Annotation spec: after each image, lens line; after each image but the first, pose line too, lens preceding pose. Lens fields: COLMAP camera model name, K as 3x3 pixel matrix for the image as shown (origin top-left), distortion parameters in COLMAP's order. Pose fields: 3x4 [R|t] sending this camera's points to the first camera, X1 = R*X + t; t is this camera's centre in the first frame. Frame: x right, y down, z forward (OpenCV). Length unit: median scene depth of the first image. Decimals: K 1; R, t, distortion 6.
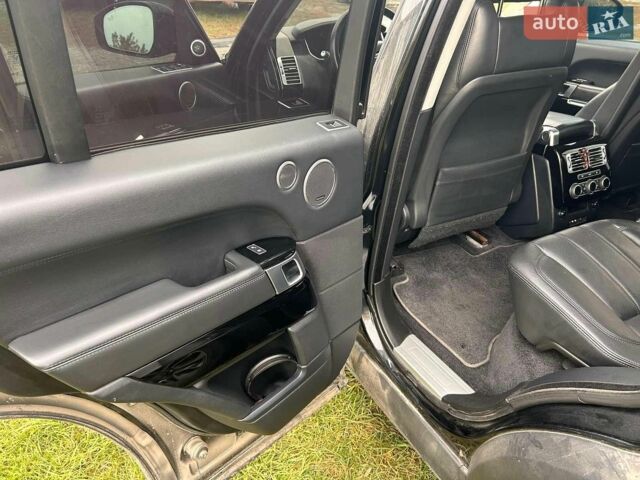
lens RADIAL K [[485.9, 0, 314.7], [0, 485.9, 239.2], [0, 0, 1]] dist [0.032716, -0.019065]
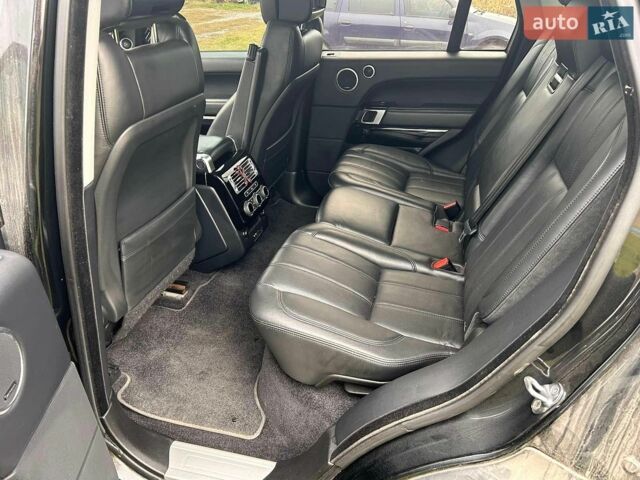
lens RADIAL K [[485.9, 0, 318.7], [0, 485.9, 245.1], [0, 0, 1]] dist [0.032716, -0.019065]
pose [[0.670334, -0.373092, 0.641448, -0.031997], [0.380422, 0.914962, 0.134626, -0.110190], [-0.637128, 0.153776, 0.755262, 0.178262]]
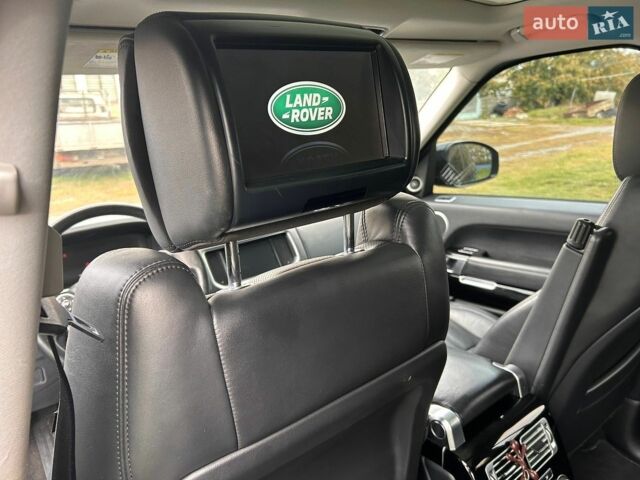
lens RADIAL K [[485.9, 0, 318.7], [0, 485.9, 245.0], [0, 0, 1]] dist [0.032716, -0.019065]
pose [[0.977299, -0.126110, 0.170247, 0.295751], [0.164489, 0.958087, -0.234547, -0.297712], [-0.133533, 0.257226, 0.957081, 0.494296]]
